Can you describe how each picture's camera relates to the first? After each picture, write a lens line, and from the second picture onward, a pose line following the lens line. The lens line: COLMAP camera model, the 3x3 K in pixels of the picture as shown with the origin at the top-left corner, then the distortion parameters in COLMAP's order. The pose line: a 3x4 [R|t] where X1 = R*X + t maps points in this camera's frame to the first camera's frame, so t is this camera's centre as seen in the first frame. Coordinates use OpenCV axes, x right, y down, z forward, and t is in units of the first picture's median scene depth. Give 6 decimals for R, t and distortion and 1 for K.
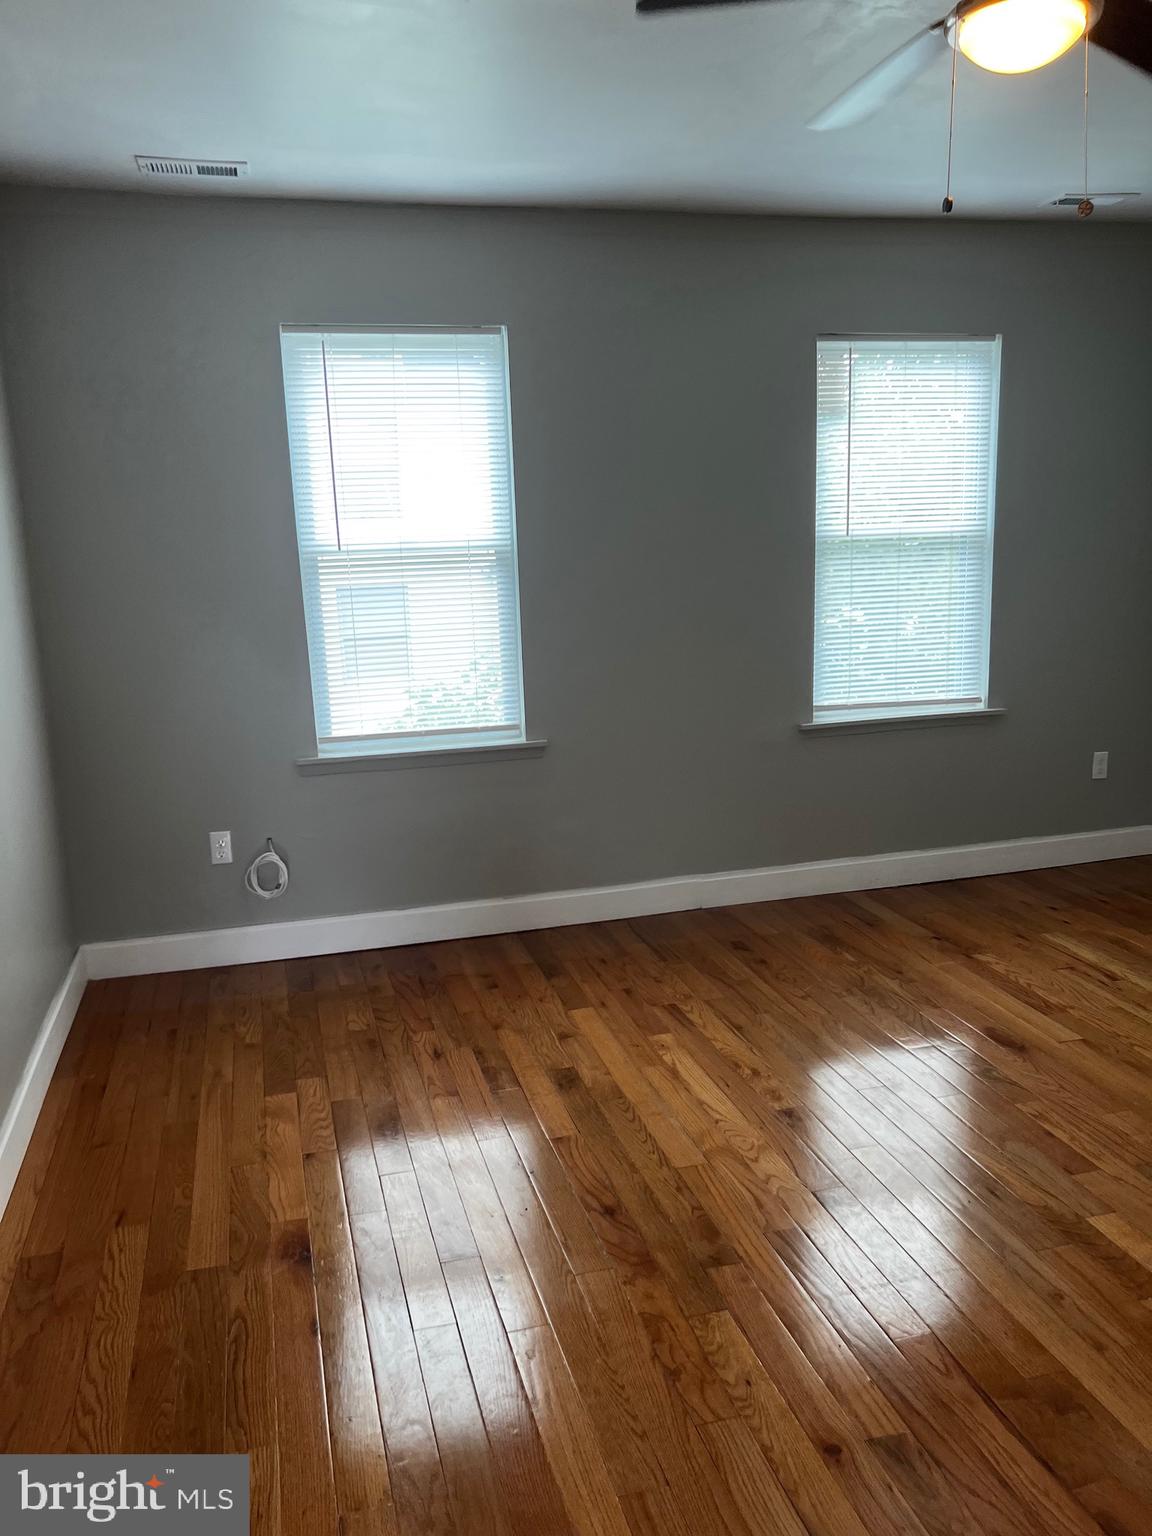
lens RADIAL K [[1154.6, 0, 565.8], [0, 1154.6, 767.9], [0, 0, 1]] dist [0.042760, -0.057600]
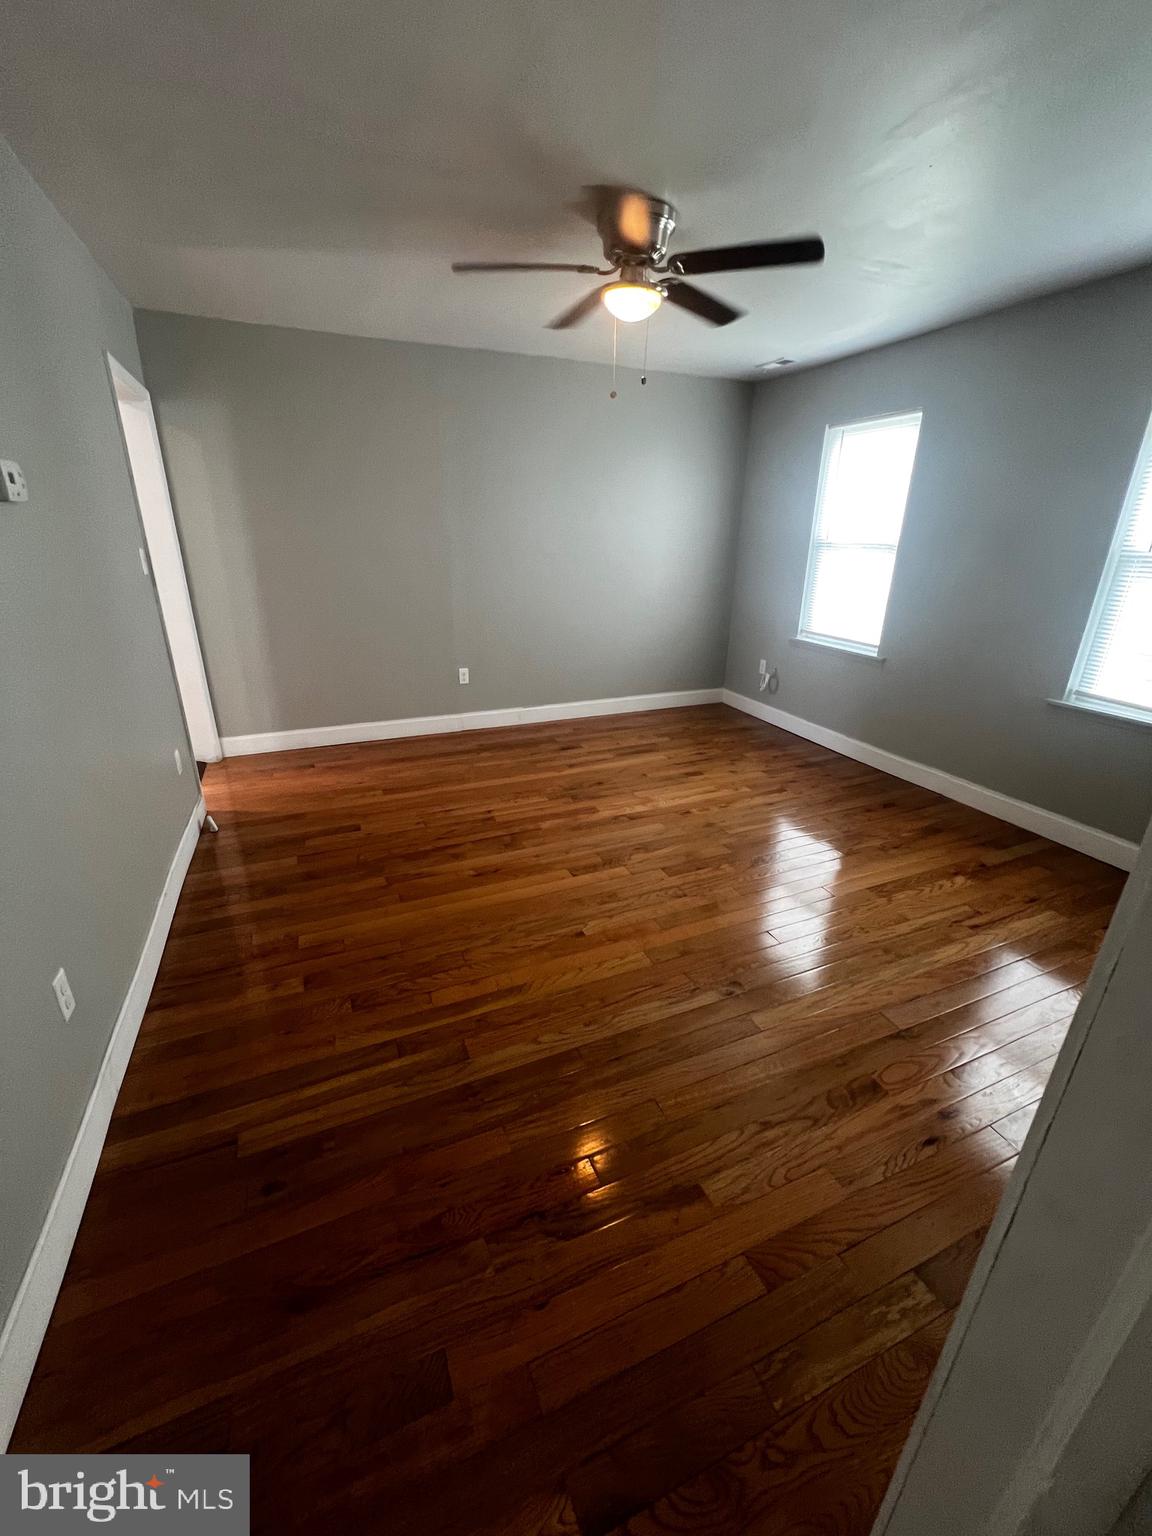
lens RADIAL K [[613.9, 0, 571.3], [0, 613.9, 764.2], [0, 0, 1]] dist [-0.002133, 0.000301]
pose [[0.143591, 0.387025, -0.910820, 1.044073], [-0.212153, 0.910999, 0.353654, -0.133789], [0.966629, 0.142452, 0.212920, 0.460926]]
